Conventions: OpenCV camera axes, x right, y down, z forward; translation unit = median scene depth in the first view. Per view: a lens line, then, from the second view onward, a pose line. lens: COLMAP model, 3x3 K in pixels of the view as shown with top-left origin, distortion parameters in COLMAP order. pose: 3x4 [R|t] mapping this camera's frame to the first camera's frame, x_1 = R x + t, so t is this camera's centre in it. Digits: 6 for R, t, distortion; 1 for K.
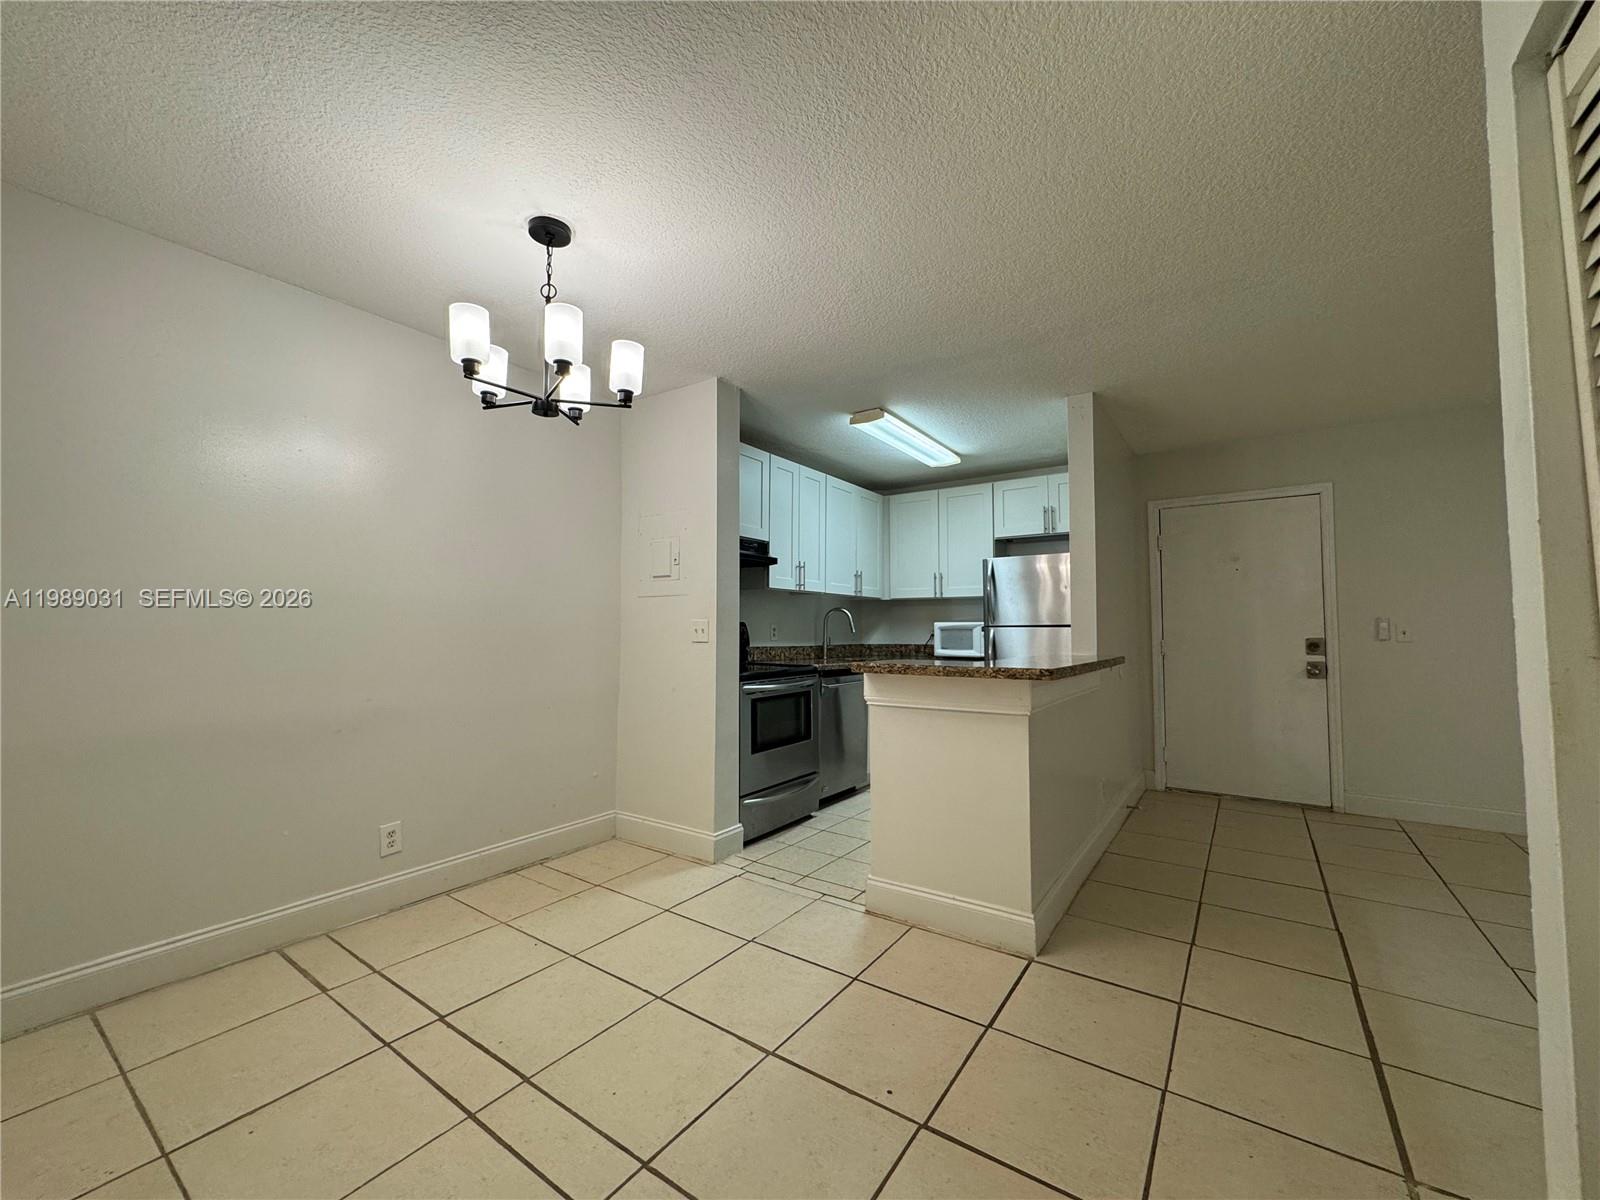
lens RADIAL K [[639.3, 0, 801.5], [0, 639.3, 602.1], [0, 0, 1]] dist [-0.000331, -0.000167]
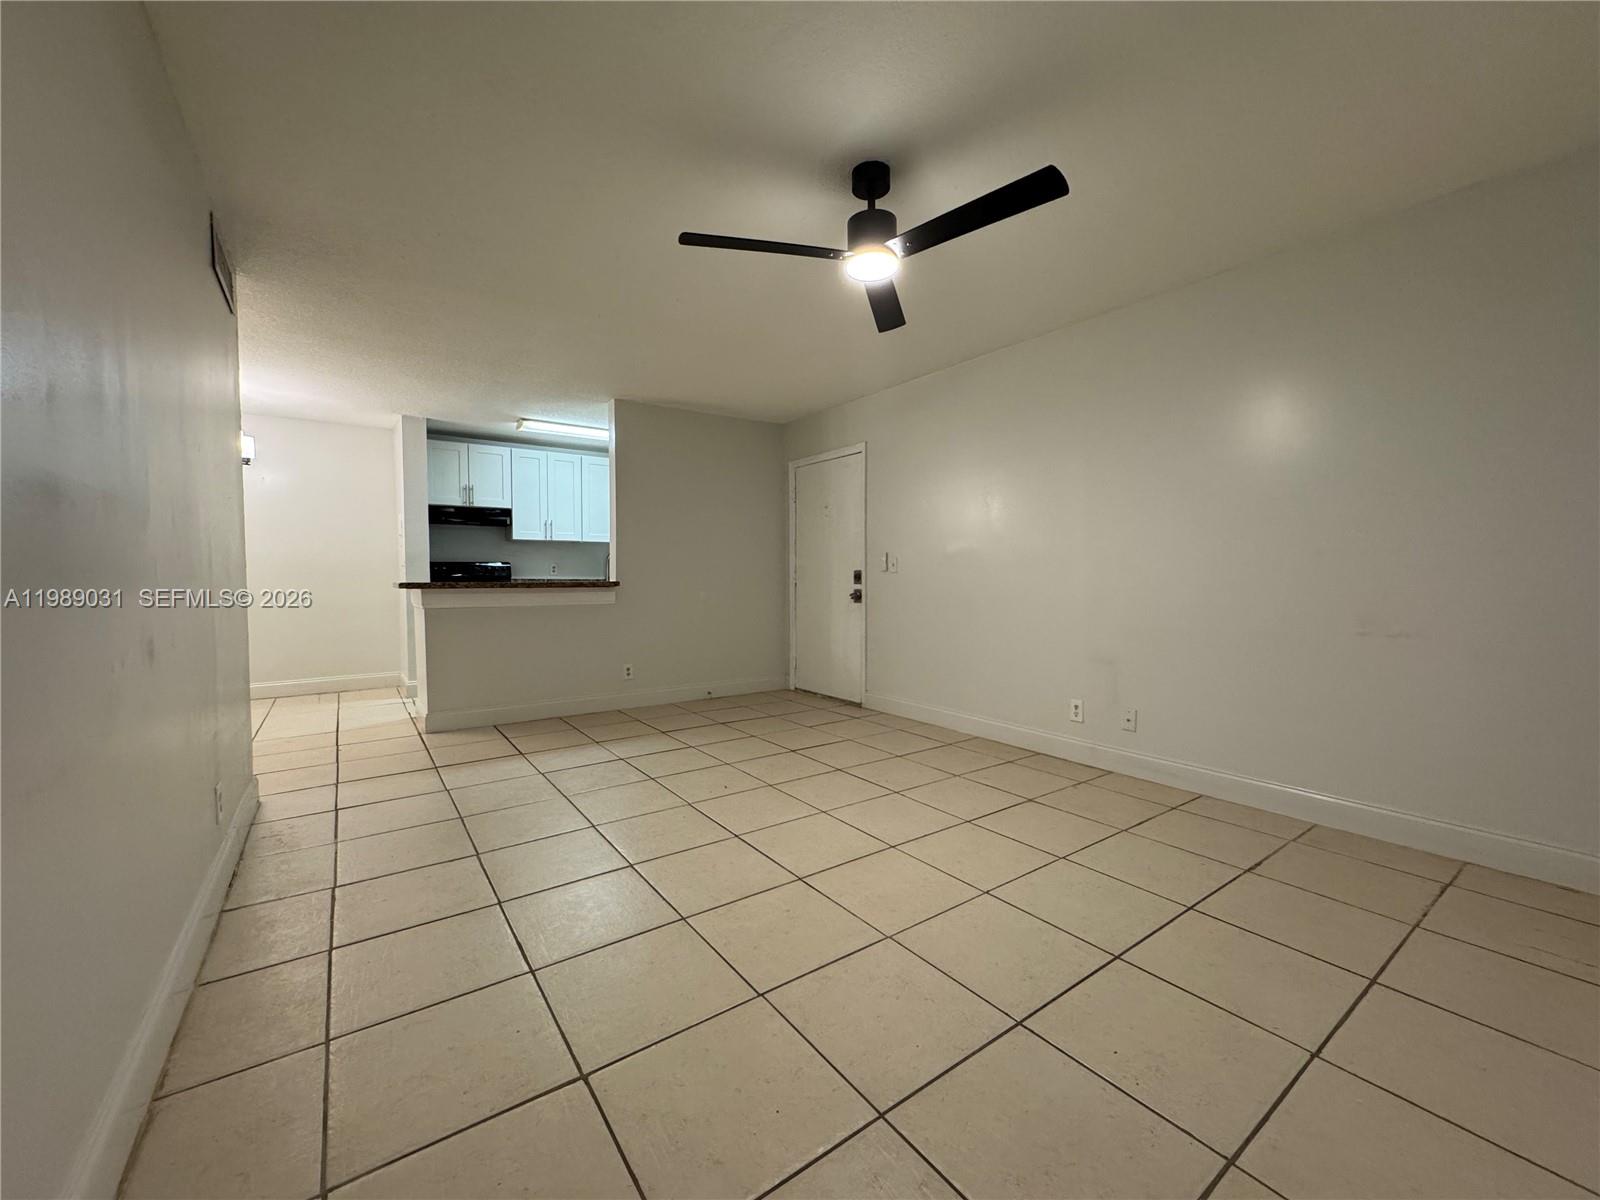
lens RADIAL K [[639.3, 0, 799.6], [0, 639.3, 597.4], [0, 0, 1]] dist [-0.000331, -0.000167]
pose [[0.943203, 0.008576, -0.332107, 0.999772], [0.017360, 0.997029, 0.075050, 0.012406], [0.331764, -0.076553, 0.940251, -0.189569]]
